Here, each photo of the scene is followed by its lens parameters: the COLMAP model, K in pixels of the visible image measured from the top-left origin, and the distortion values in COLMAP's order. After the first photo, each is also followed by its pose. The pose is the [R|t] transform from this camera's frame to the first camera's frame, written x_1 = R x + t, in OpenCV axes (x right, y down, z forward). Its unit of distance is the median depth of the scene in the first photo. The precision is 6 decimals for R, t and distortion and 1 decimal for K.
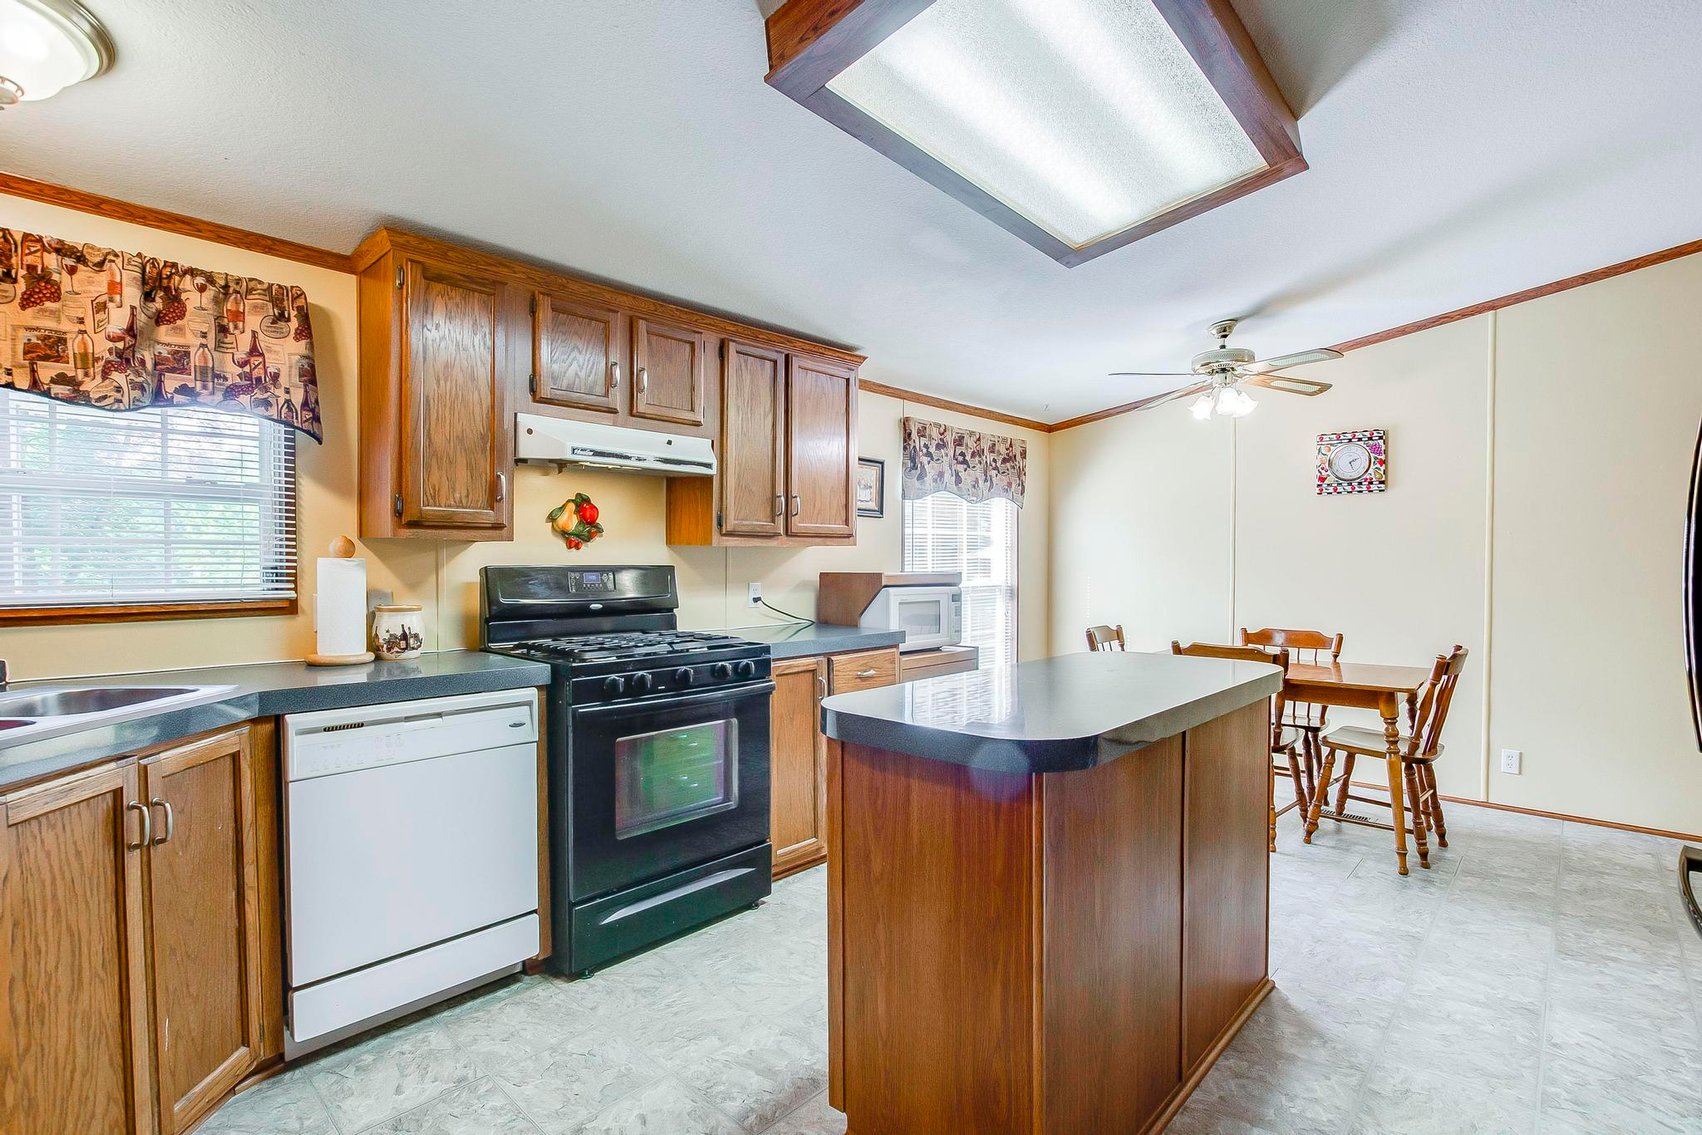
lens RADIAL K [[811.5, 0, 849.3], [0, 811.5, 575.0], [0, 0, 1]] dist [-0.017318, -0.000080]
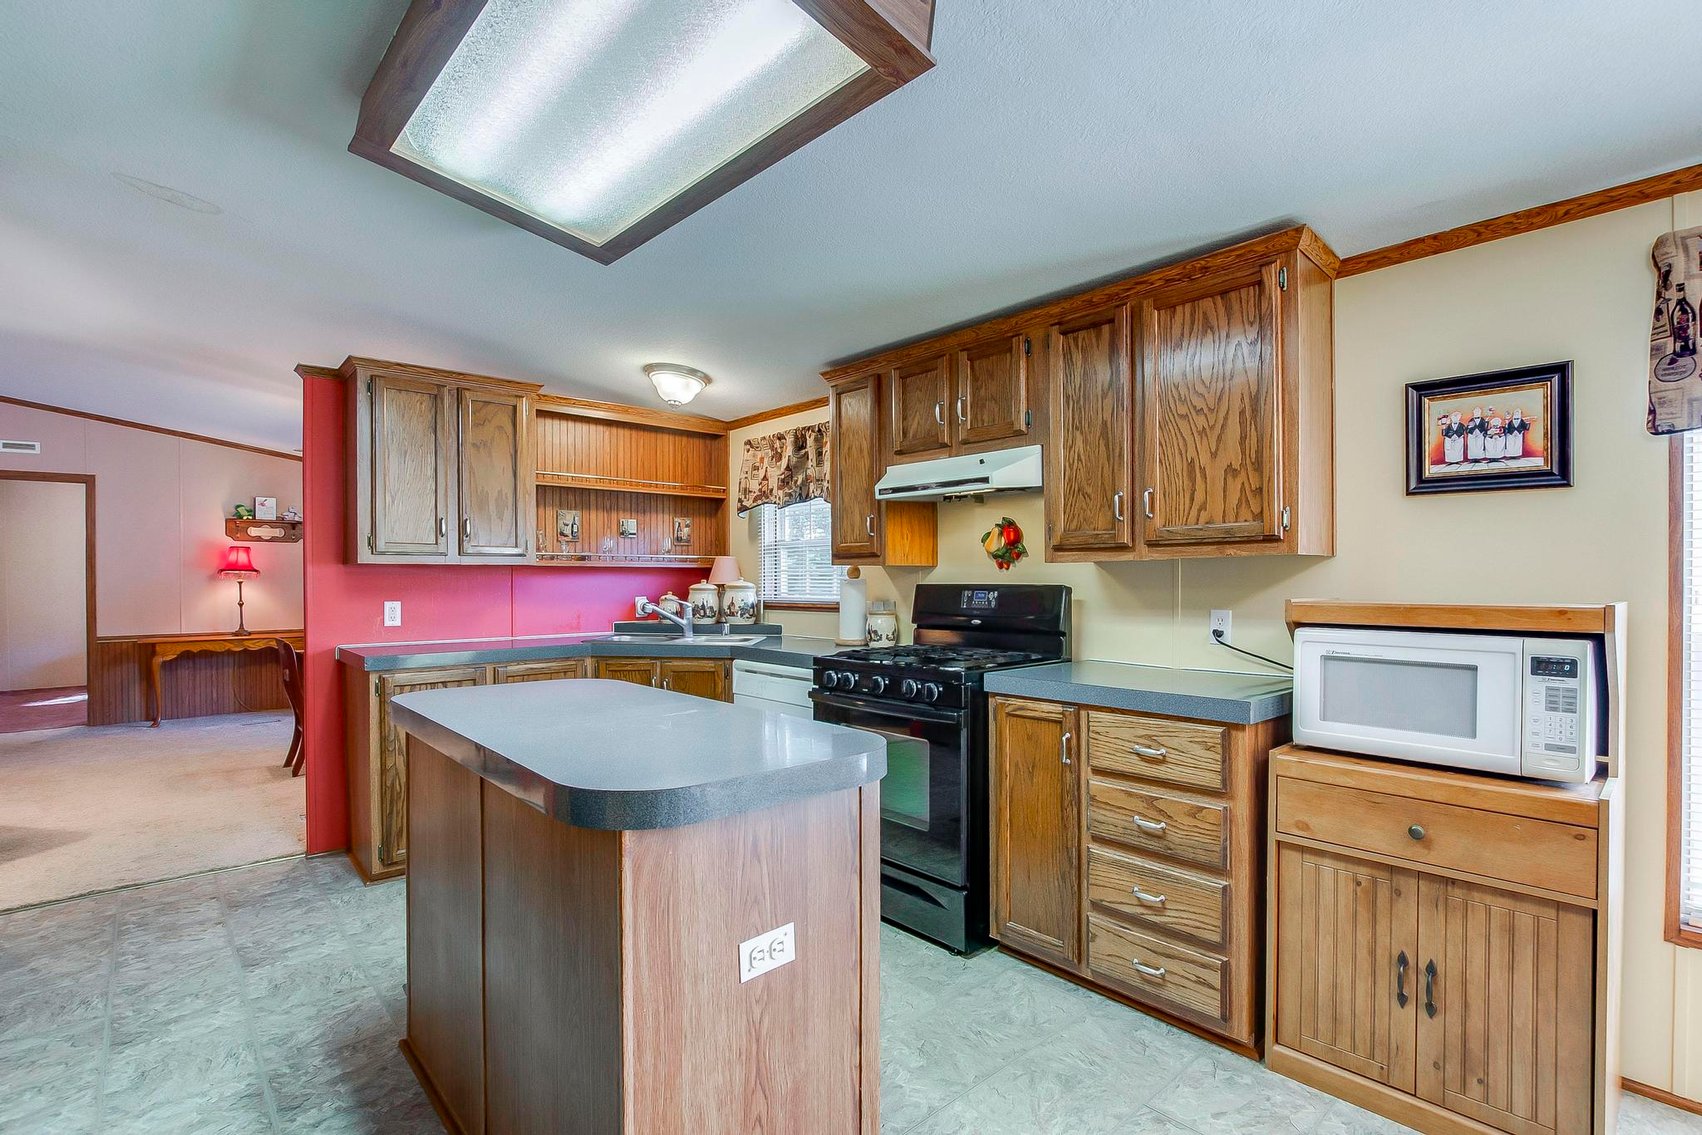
lens RADIAL K [[802.0, 0, 846.0], [0, 802.0, 590.7], [0, 0, 1]] dist [-0.016840, 0.000698]
pose [[-0.092665, 0.010944, -0.995637, 0.534242], [-0.015460, 0.999803, 0.012428, -0.009592], [0.995577, 0.016544, -0.092478, 0.635319]]
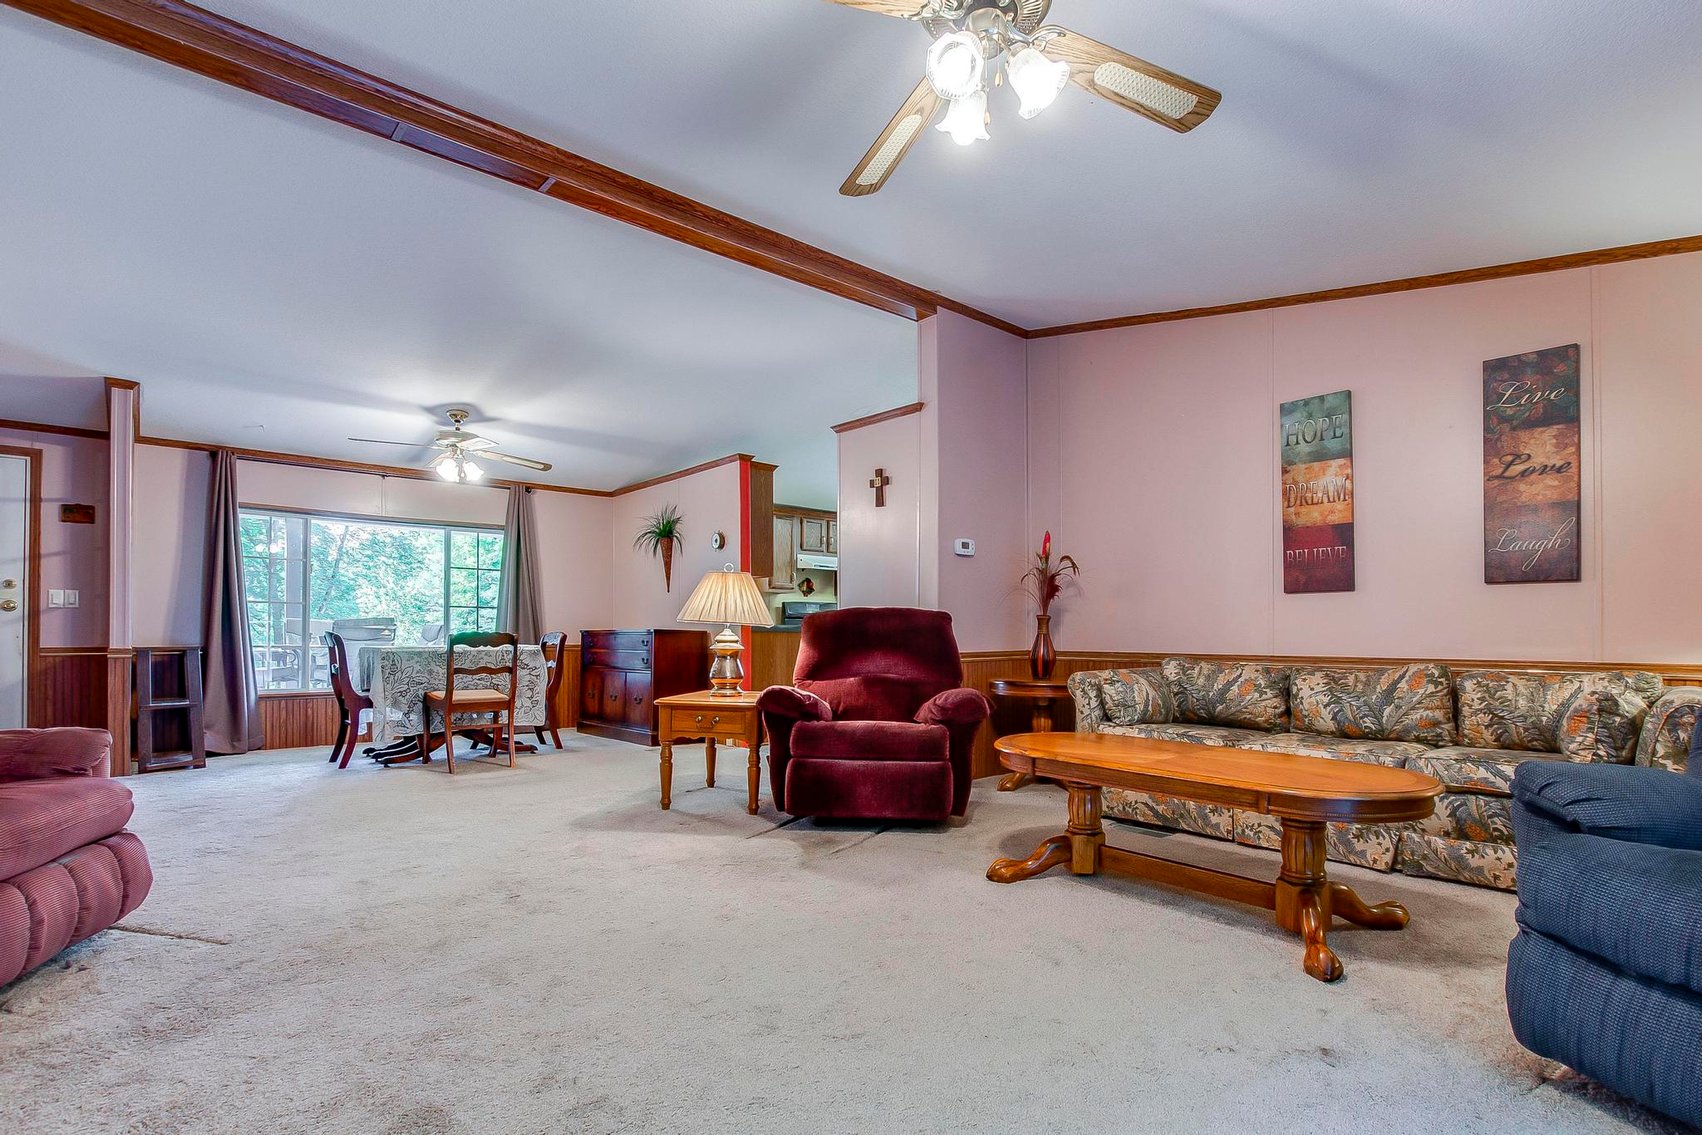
lens RADIAL K [[813.0, 0, 849.6], [0, 813.0, 611.8], [0, 0, 1]] dist [-0.002940, -0.000445]
pose [[0.994326, 0.004927, -0.106264, 0.093383], [-0.009226, 0.999157, -0.040001, 0.099130], [0.105977, 0.040755, 0.993533, -1.356344]]
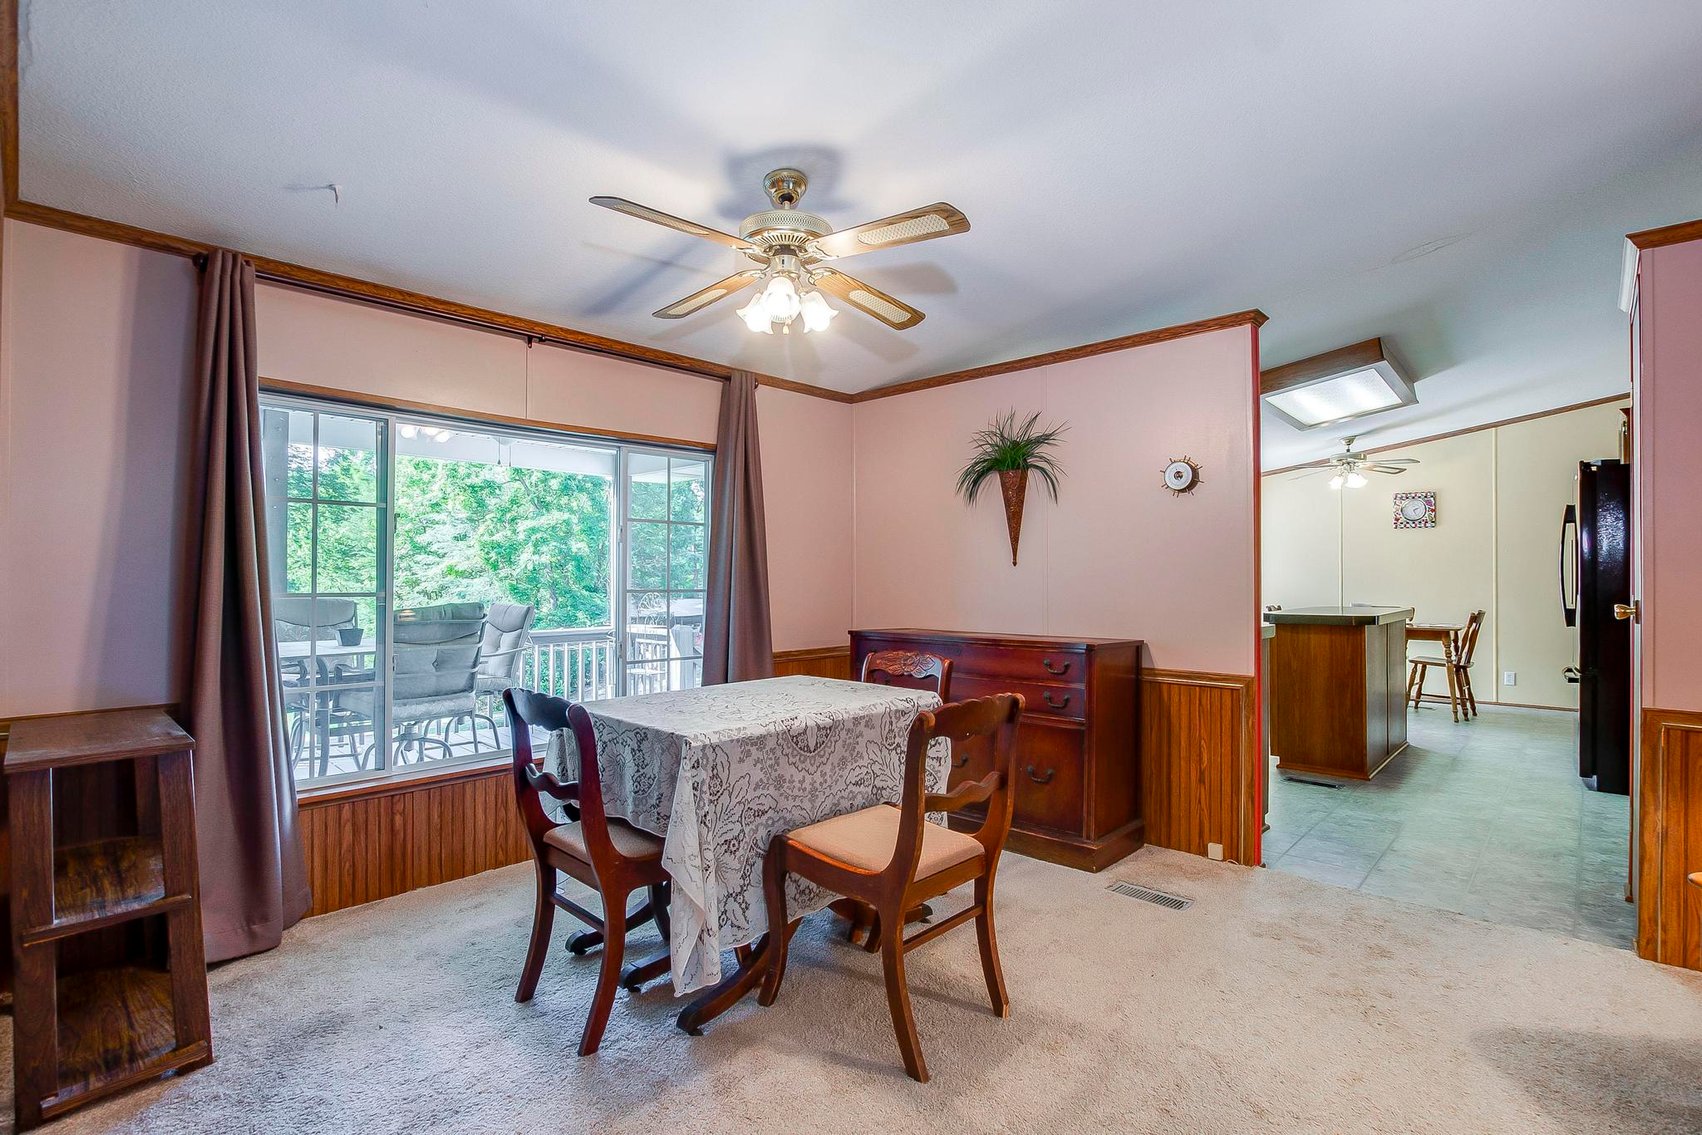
lens RADIAL K [[806.8, 0, 851.5], [0, 806.8, 557.6], [0, 0, 1]] dist [-0.019522, 0.000709]
pose [[0.999970, 0.004172, -0.006452, -0.589342], [-0.004384, 0.999439, -0.033214, 0.025315], [0.006310, 0.033241, 0.999427, -0.737998]]
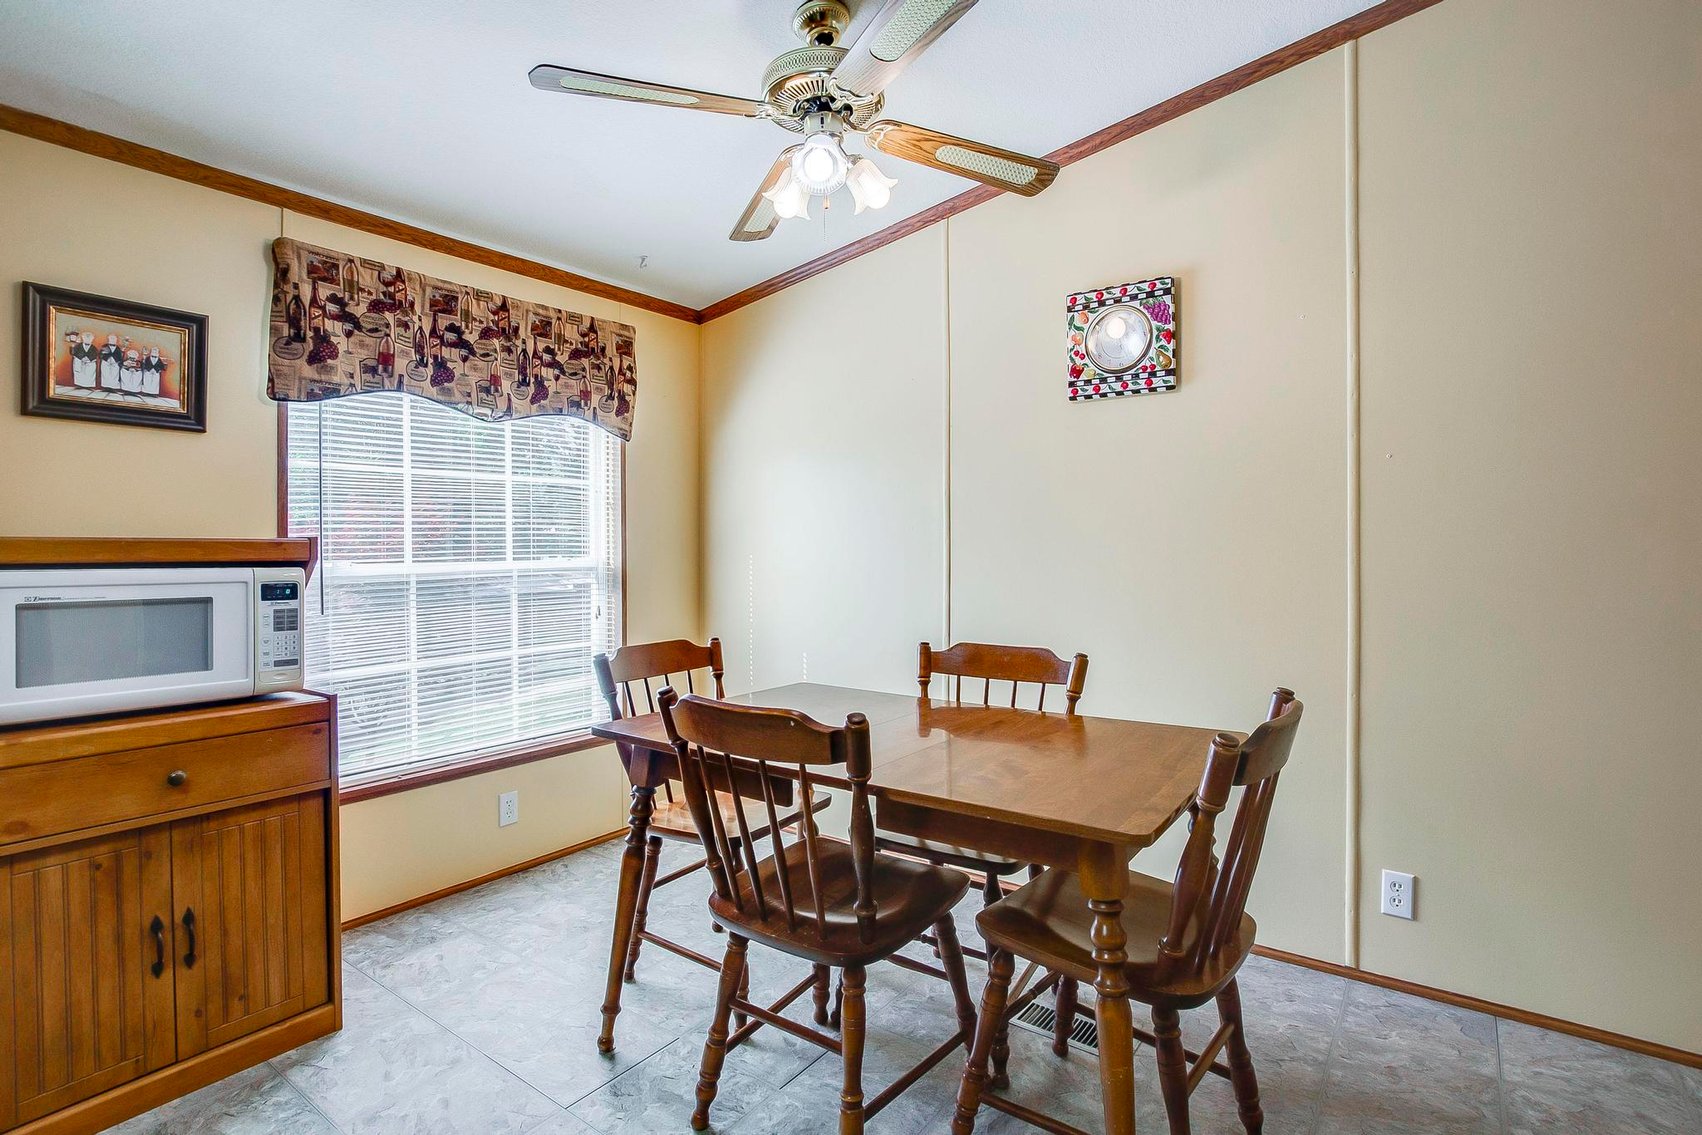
lens RADIAL K [[806.8, 0, 851.5], [0, 806.8, 557.6], [0, 0, 1]] dist [-0.019522, 0.000709]
pose [[0.994976, -0.006941, 0.099875, 0.389484], [0.007704, 0.999944, -0.007255, 0.013617], [-0.099819, 0.007988, 0.994974, 0.477879]]
